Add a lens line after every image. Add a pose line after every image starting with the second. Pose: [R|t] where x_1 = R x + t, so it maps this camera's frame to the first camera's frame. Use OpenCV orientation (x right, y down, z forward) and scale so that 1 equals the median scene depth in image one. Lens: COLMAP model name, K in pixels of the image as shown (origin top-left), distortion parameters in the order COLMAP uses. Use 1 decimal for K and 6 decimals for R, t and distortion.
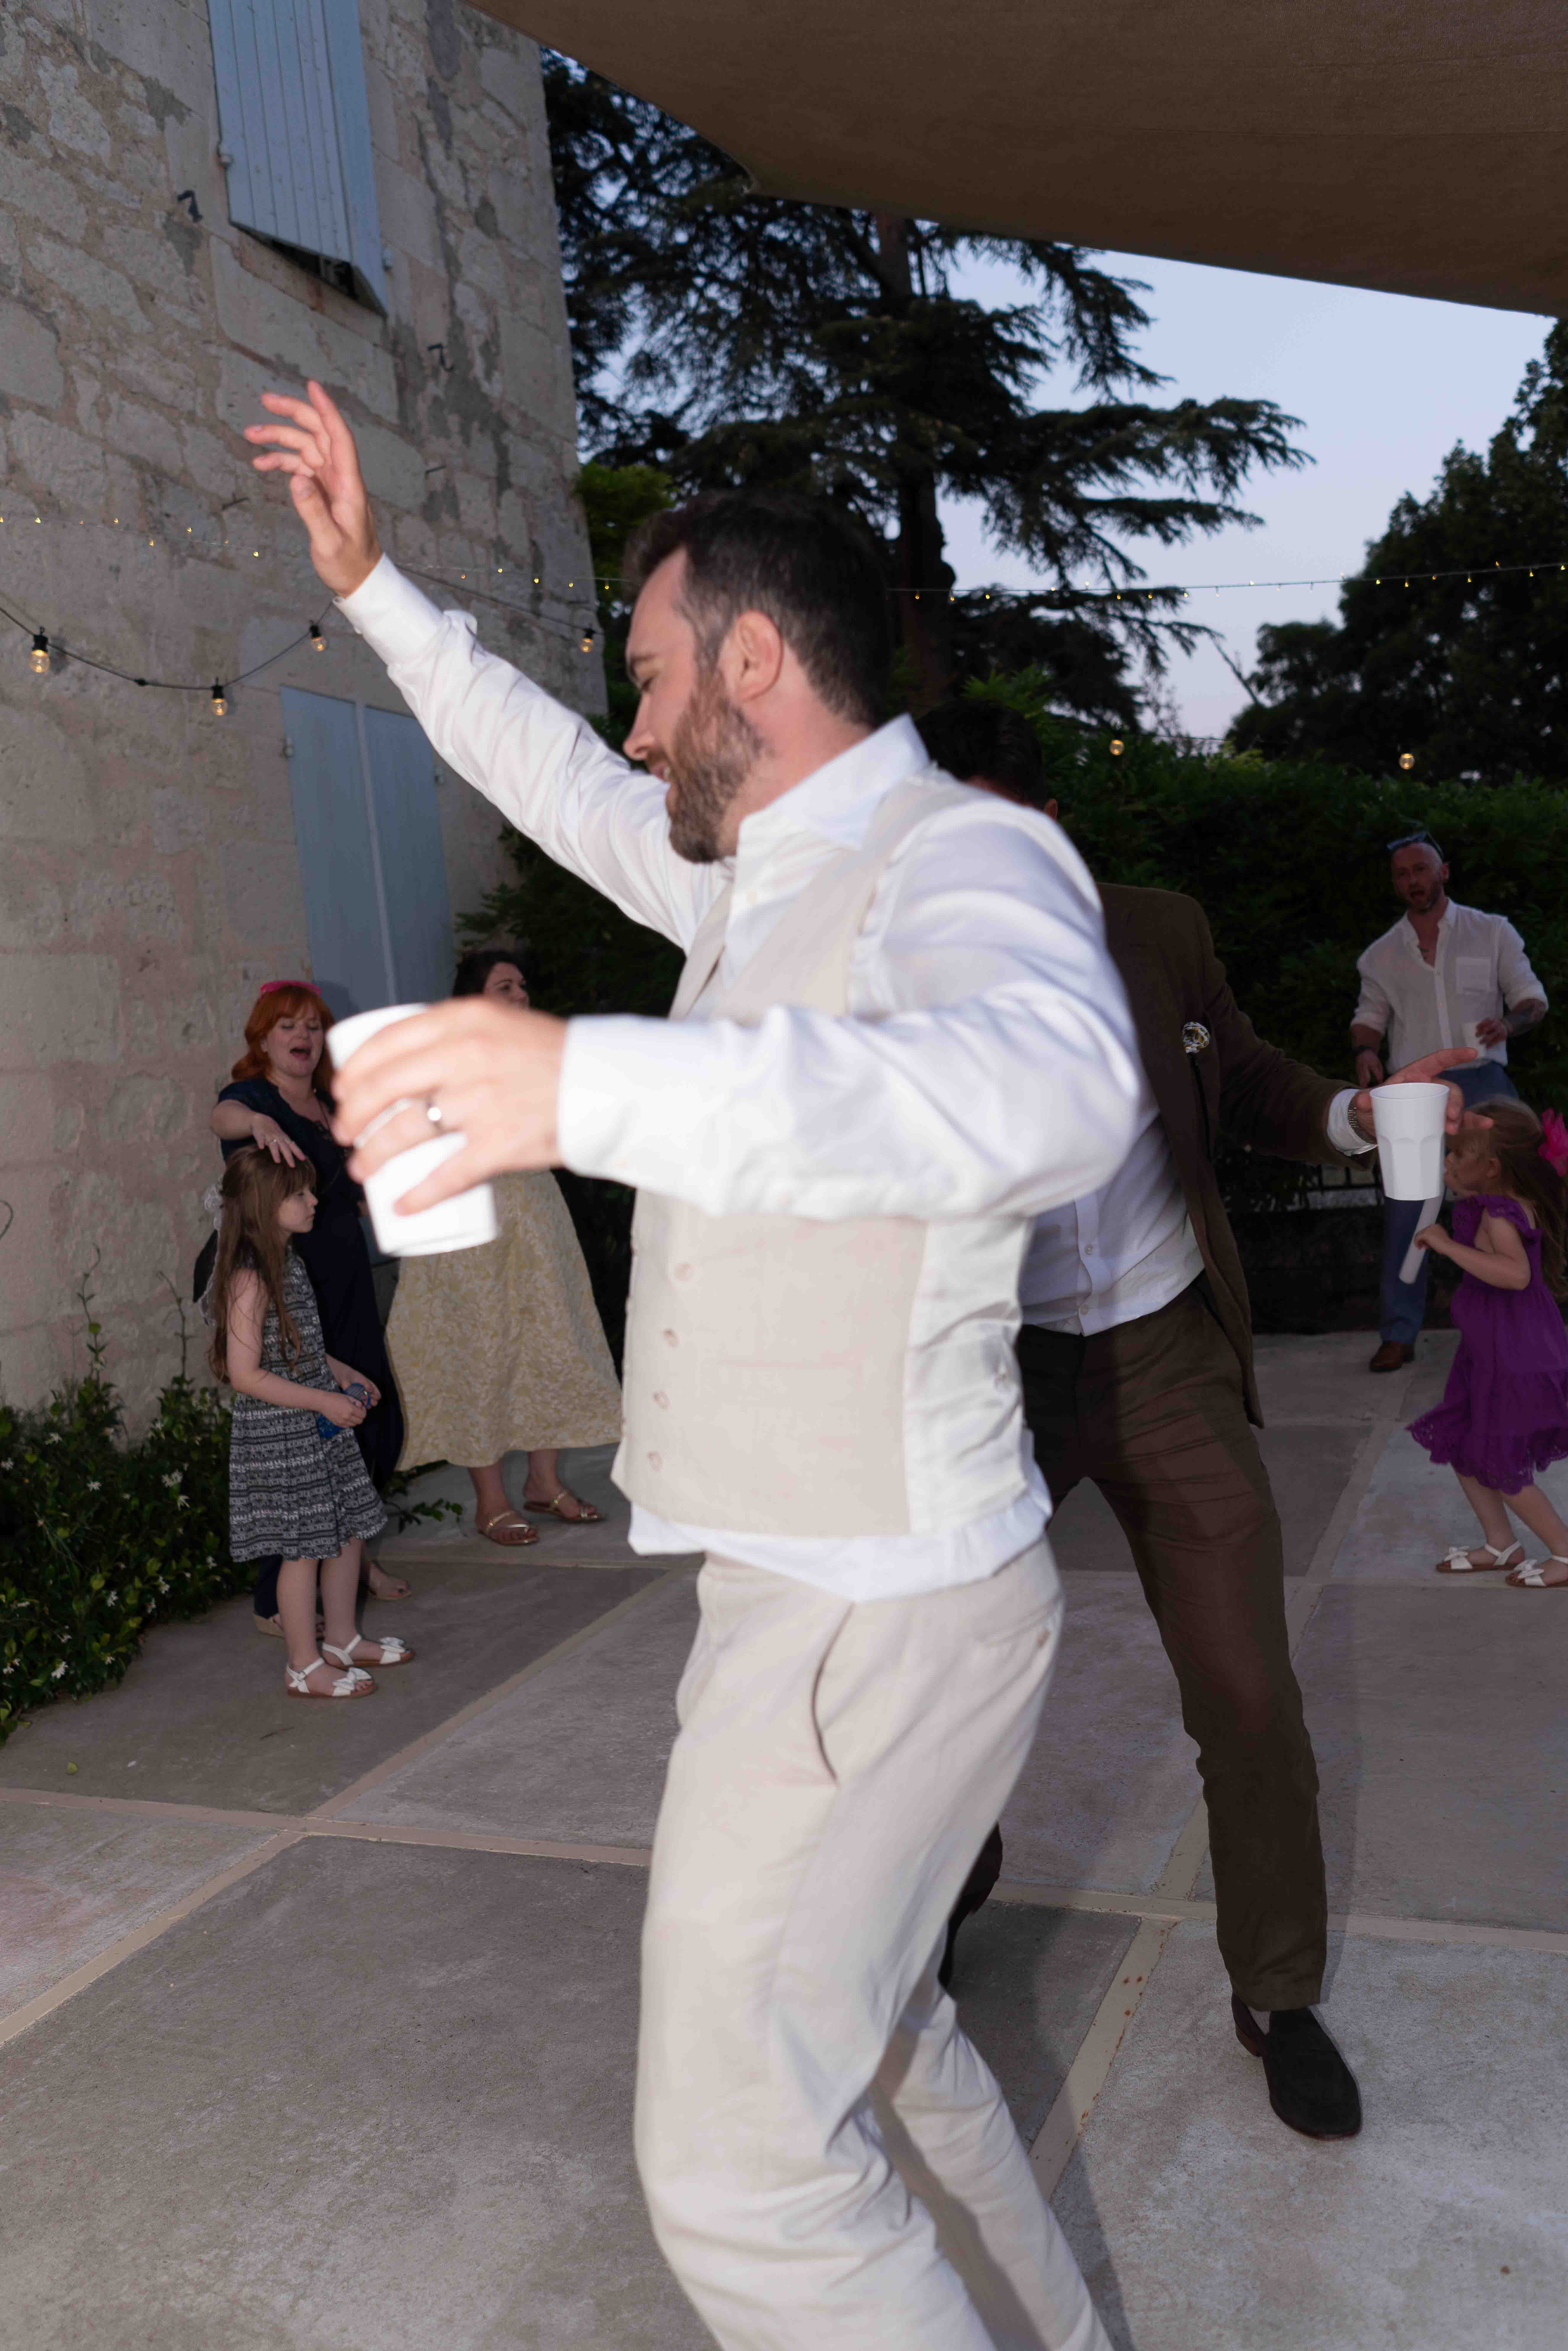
lens RADIAL K [[1806.9, 0, 802.3], [0, 1806.9, 1175.9], [0, 0, 1]] dist [-0.026512, -0.000432]
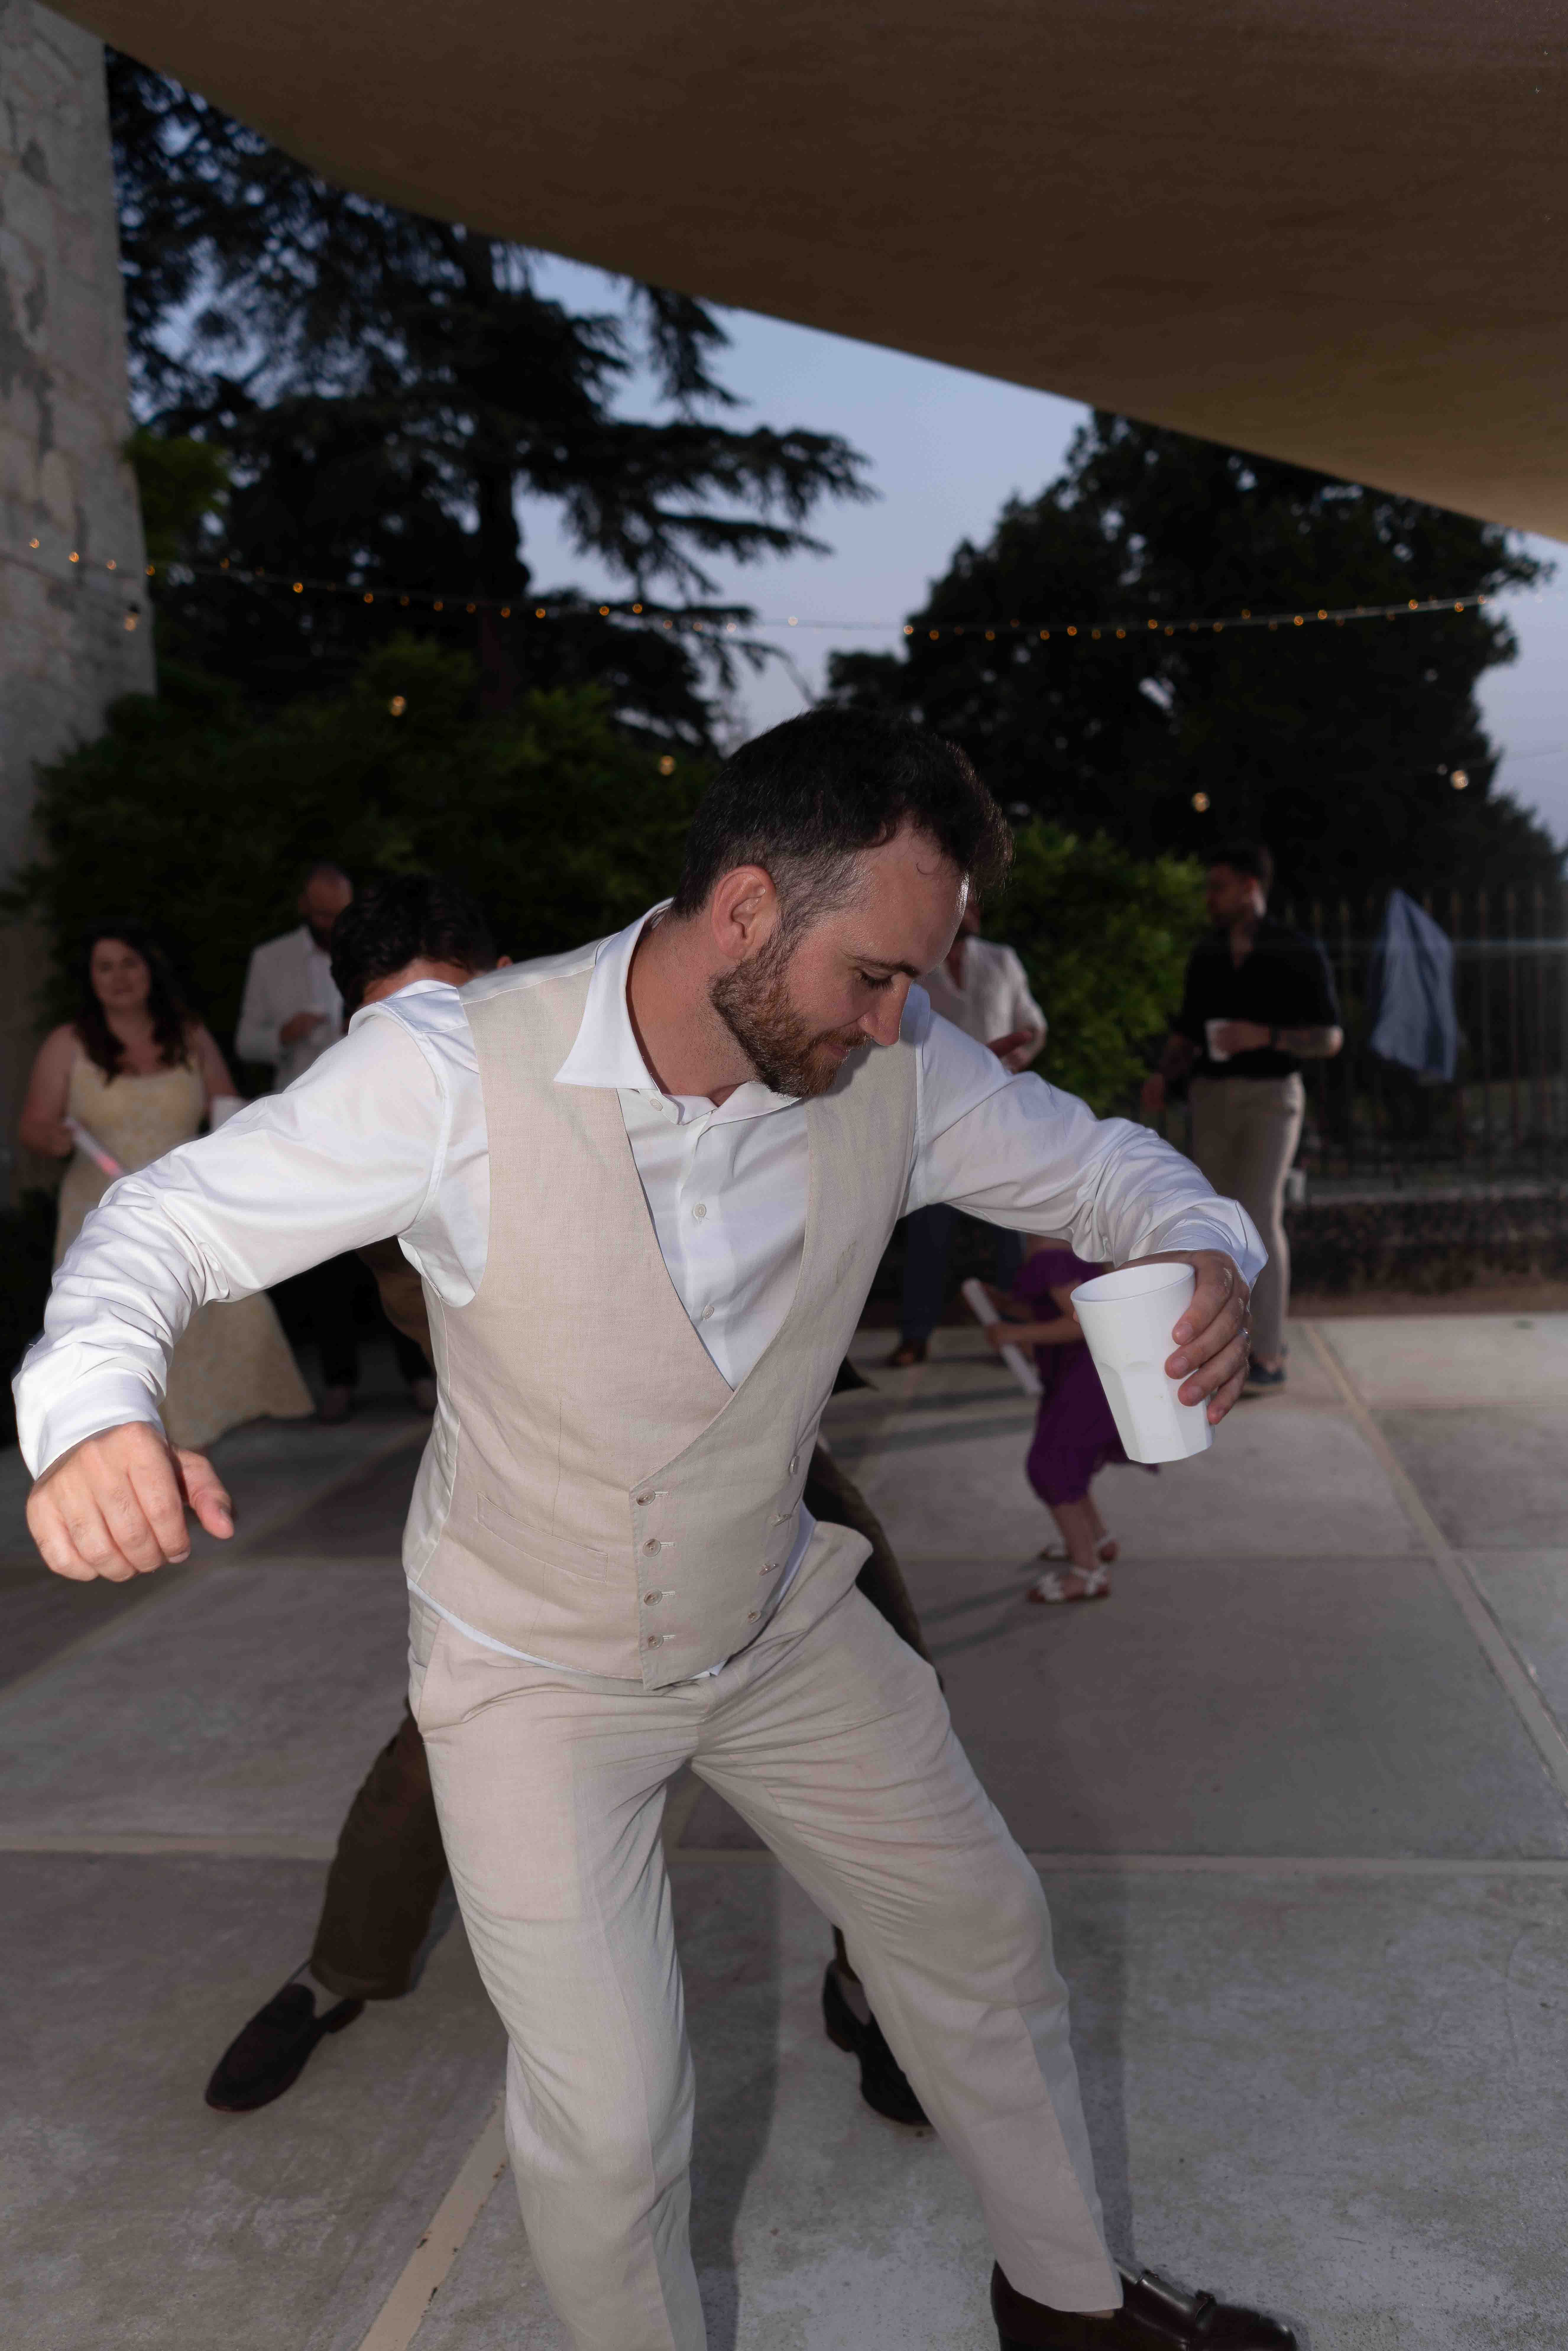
lens RADIAL K [[1806.9, 0, 809.3], [0, 1806.9, 1177.9], [0, 0, 1]] dist [-0.026512, -0.000432]
pose [[0.970729, 0.018821, 0.239439, 0.001796], [-0.018739, 0.999821, -0.002619, 0.000027], [-0.239445, -0.001945, 0.970908, -0.005300]]
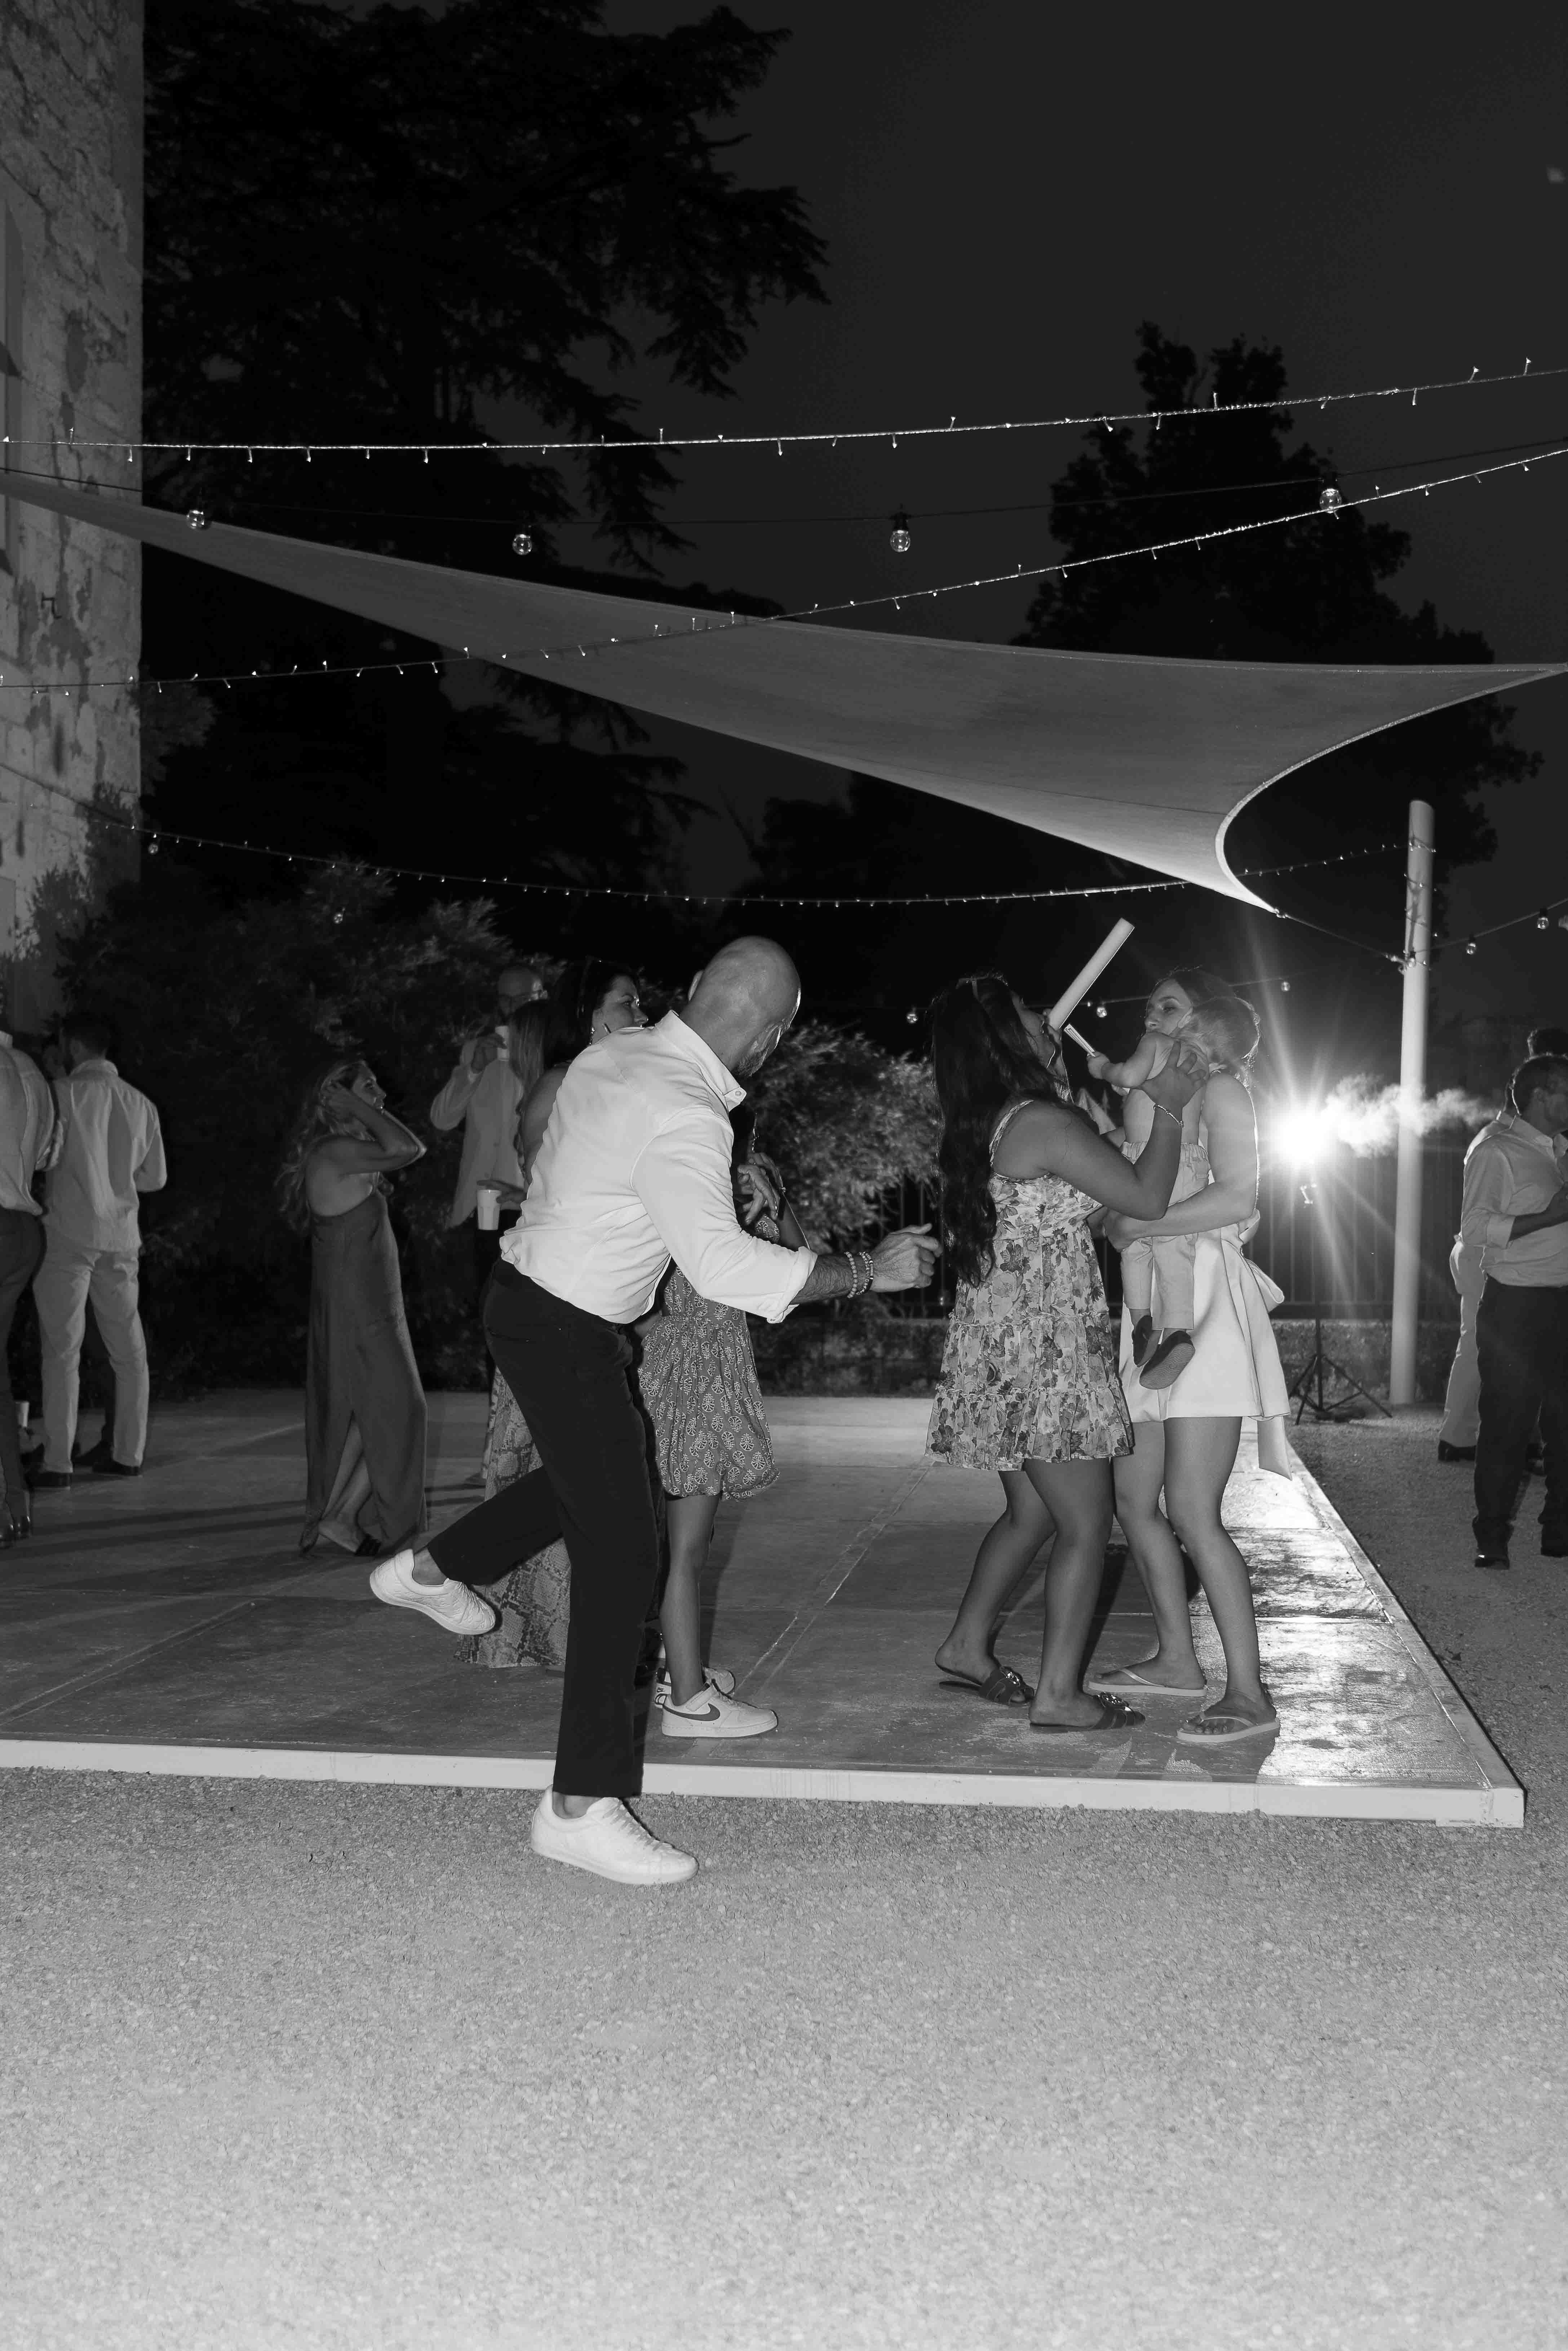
lens RADIAL K [[2206.2, 0, 770.6], [0, 2206.2, 1182.0], [0, 0, 1]] dist [-0.028177, 0.000000]
pose [[0.965319, 0.096639, 0.242528, -0.010216], [-0.073462, 0.991978, -0.102873, 0.019081], [-0.250524, 0.081488, 0.964675, -0.146112]]
